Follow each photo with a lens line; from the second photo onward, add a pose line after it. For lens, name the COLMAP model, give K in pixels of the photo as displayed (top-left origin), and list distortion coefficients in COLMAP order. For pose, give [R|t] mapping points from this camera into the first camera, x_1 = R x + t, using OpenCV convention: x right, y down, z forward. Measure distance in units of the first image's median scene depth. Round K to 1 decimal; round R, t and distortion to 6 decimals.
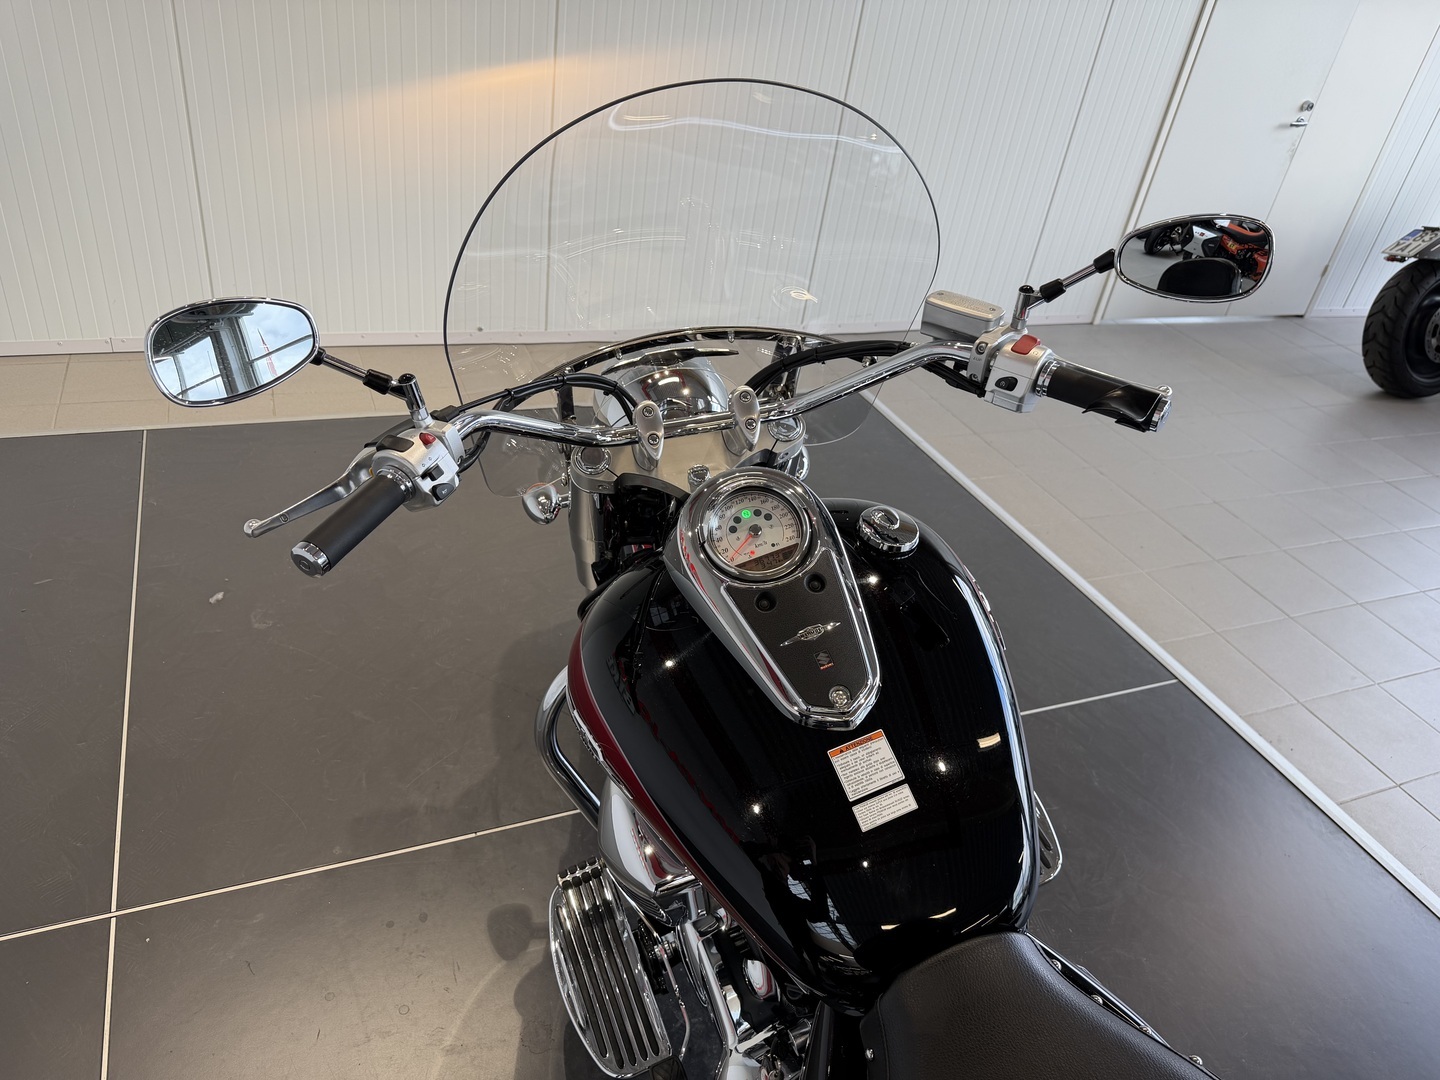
lens RADIAL K [[1021.5, 0, 694.7], [0, 1021.5, 543.7], [0, 0, 1]] dist [-0.015602, -0.006647]
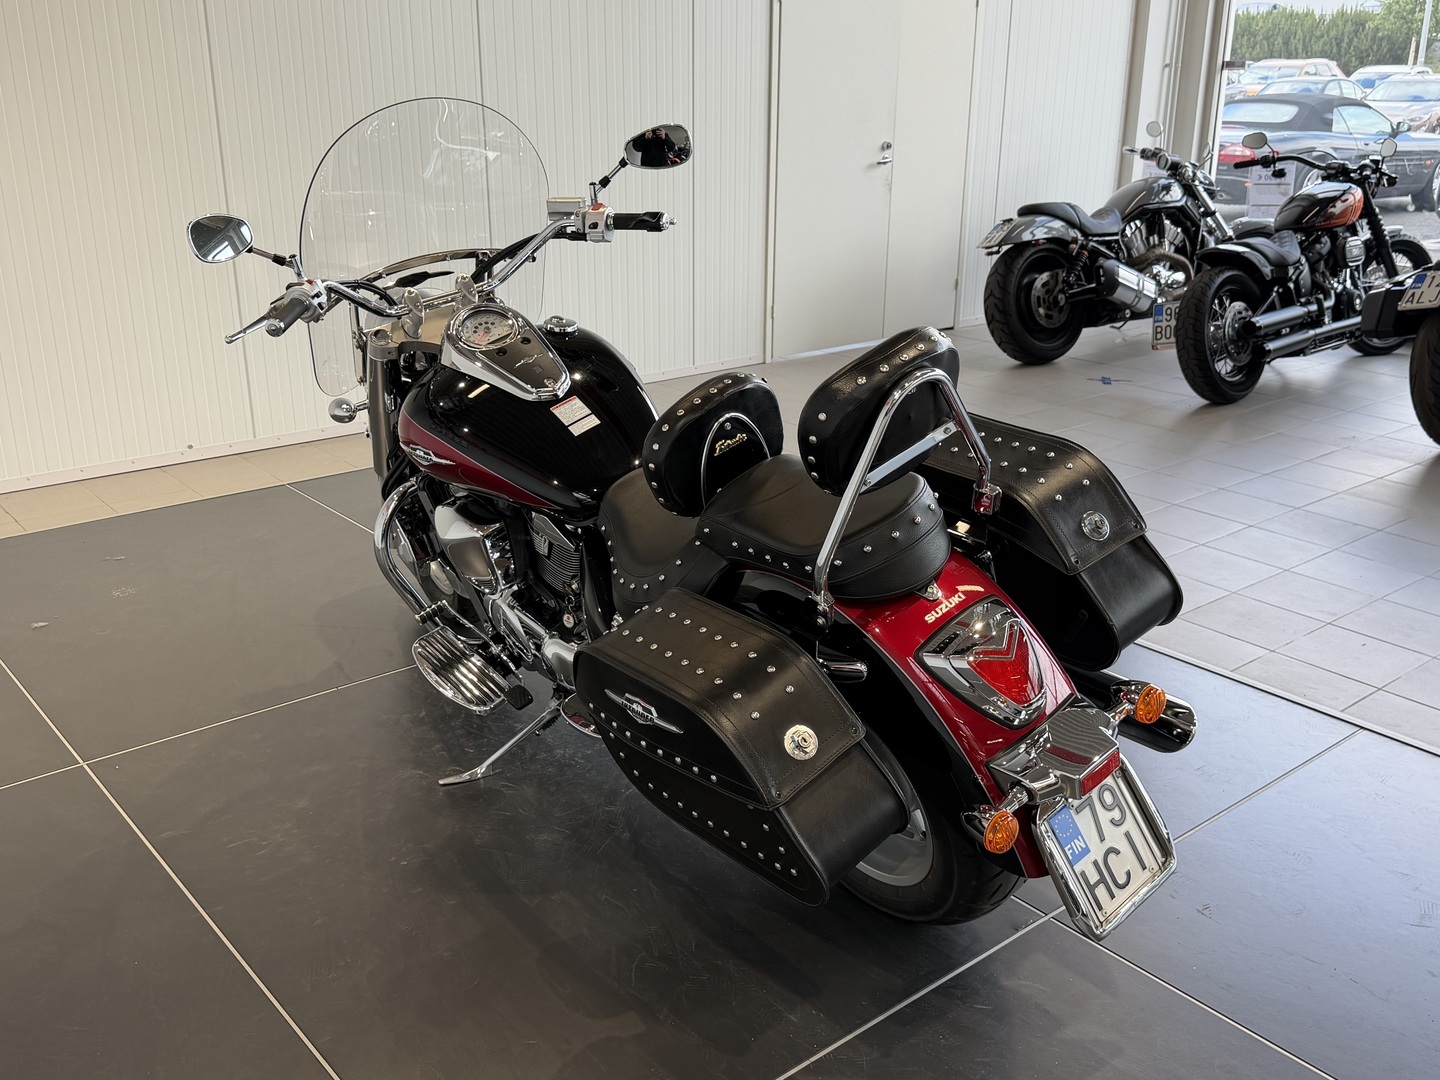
lens RADIAL K [[1371.3, 0, 720.0], [0, 1371.3, 540.0], [0, 0, 1]] dist [0.083691, -0.003700]
pose [[0.943131, -0.216786, 0.252006, -0.254405], [0.267377, 0.945155, -0.187596, 0.926734], [-0.197517, 0.244308, 0.949369, -1.358704]]
